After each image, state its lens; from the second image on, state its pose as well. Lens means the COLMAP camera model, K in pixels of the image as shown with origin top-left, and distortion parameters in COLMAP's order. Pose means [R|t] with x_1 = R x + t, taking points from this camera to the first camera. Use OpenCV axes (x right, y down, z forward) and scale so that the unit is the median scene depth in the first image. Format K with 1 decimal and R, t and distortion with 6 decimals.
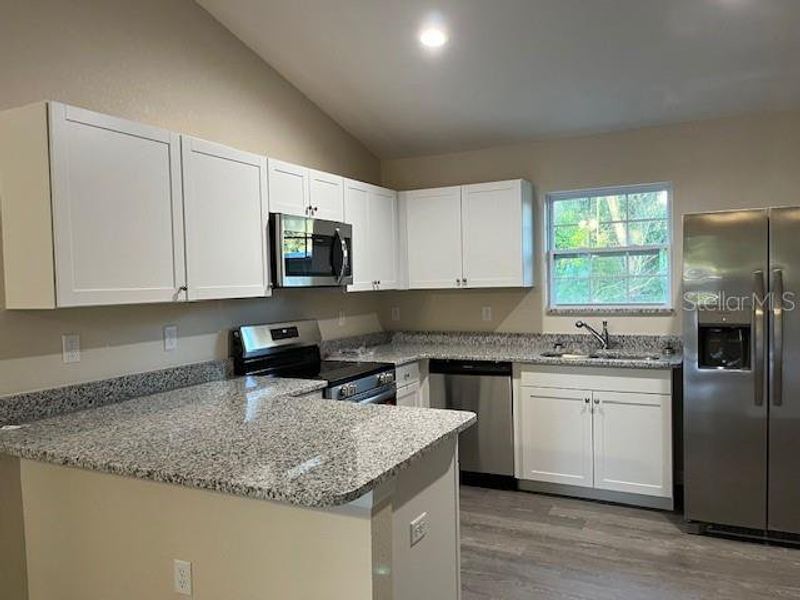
lens RADIAL K [[607.6, 0, 408.3], [0, 607.6, 303.1], [0, 0, 1]] dist [0.041837, -0.007507]
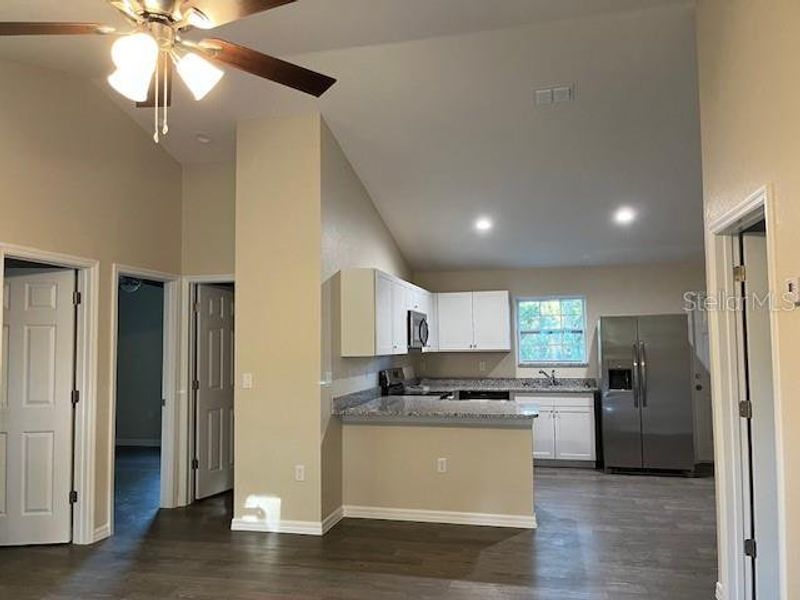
lens RADIAL K [[603.5, 0, 401.7], [0, 603.5, 303.8], [0, 0, 1]] dist [0.061415, -0.090779]
pose [[0.974291, 0.028777, 0.223447, -0.561399], [-0.003733, 0.993735, -0.111701, 0.039253], [-0.225262, 0.107995, 0.968294, -0.713103]]
